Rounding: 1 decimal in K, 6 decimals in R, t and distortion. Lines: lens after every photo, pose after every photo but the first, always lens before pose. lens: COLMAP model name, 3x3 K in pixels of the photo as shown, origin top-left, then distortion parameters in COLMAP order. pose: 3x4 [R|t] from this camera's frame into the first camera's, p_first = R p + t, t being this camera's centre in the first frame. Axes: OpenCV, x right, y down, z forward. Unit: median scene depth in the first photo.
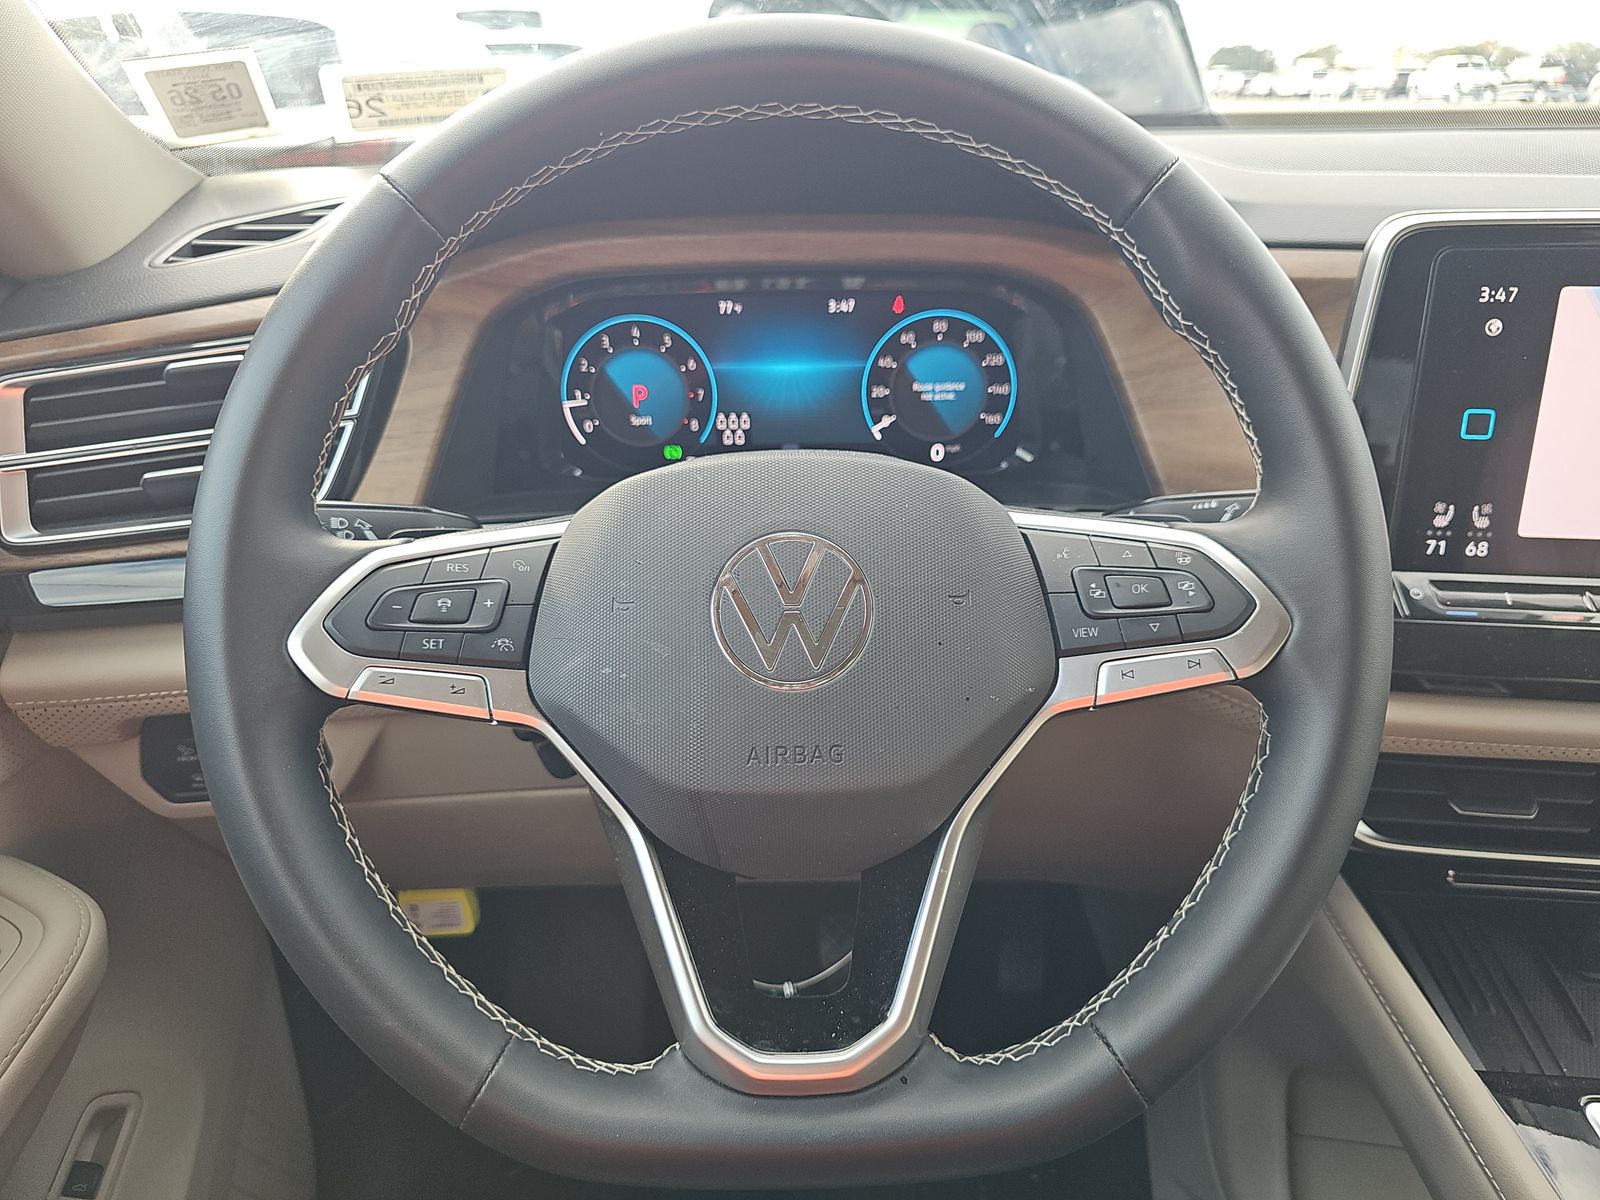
lens RADIAL K [[1191.3, 0, 803.5], [0, 1191.3, 605.2], [0, 0, 1]] dist [-0.003693, -0.011445]
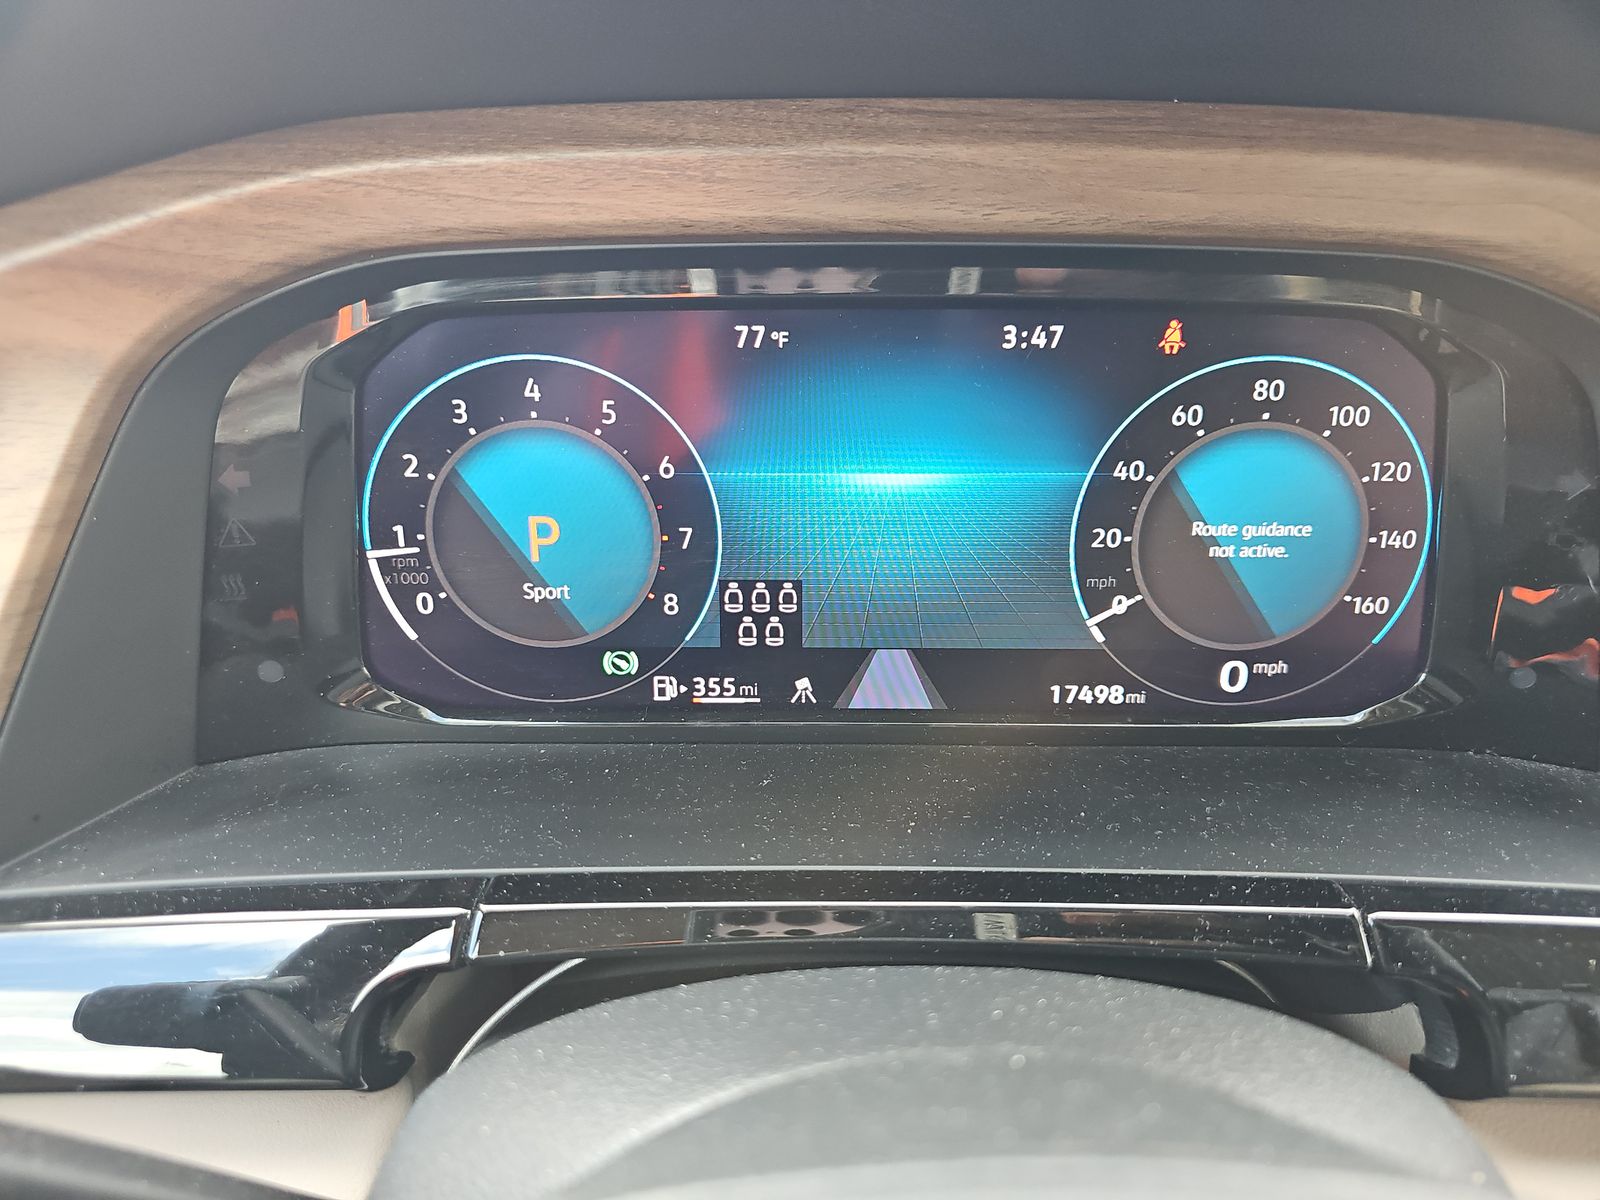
lens RADIAL K [[1191.3, 0, 794.9], [0, 1191.3, 589.5], [0, 0, 1]] dist [-0.003693, -0.011445]
pose [[0.999872, 0.015849, -0.002053, -0.046402], [-0.015840, 0.999866, 0.004193, -0.160968], [0.002119, -0.004160, 0.999989, 0.576513]]
